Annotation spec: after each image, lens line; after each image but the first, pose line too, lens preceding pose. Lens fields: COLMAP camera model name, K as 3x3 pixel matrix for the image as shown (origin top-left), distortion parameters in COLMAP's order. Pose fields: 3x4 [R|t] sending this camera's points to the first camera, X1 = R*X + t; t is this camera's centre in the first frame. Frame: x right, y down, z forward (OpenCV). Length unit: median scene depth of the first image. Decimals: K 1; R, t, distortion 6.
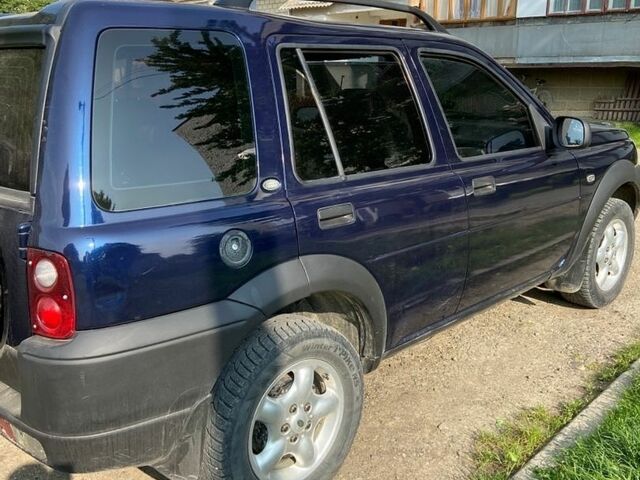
lens RADIAL K [[628.2, 0, 320.3], [0, 628.2, 216.1], [0, 0, 1]] dist [0.110854, -0.111061]
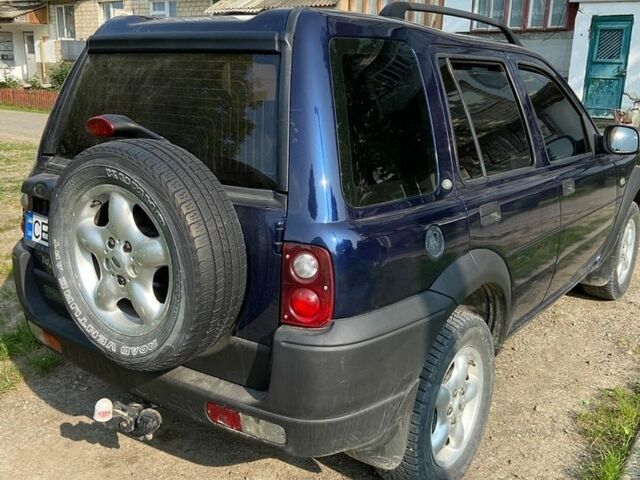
lens RADIAL K [[628.2, 0, 320.3], [0, 628.2, 216.1], [0, 0, 1]] dist [0.110854, -0.111061]
pose [[0.988983, -0.004625, 0.147955, -0.486232], [0.006018, 0.999942, -0.008970, 0.014053], [-0.147905, 0.009762, 0.988953, -0.037009]]
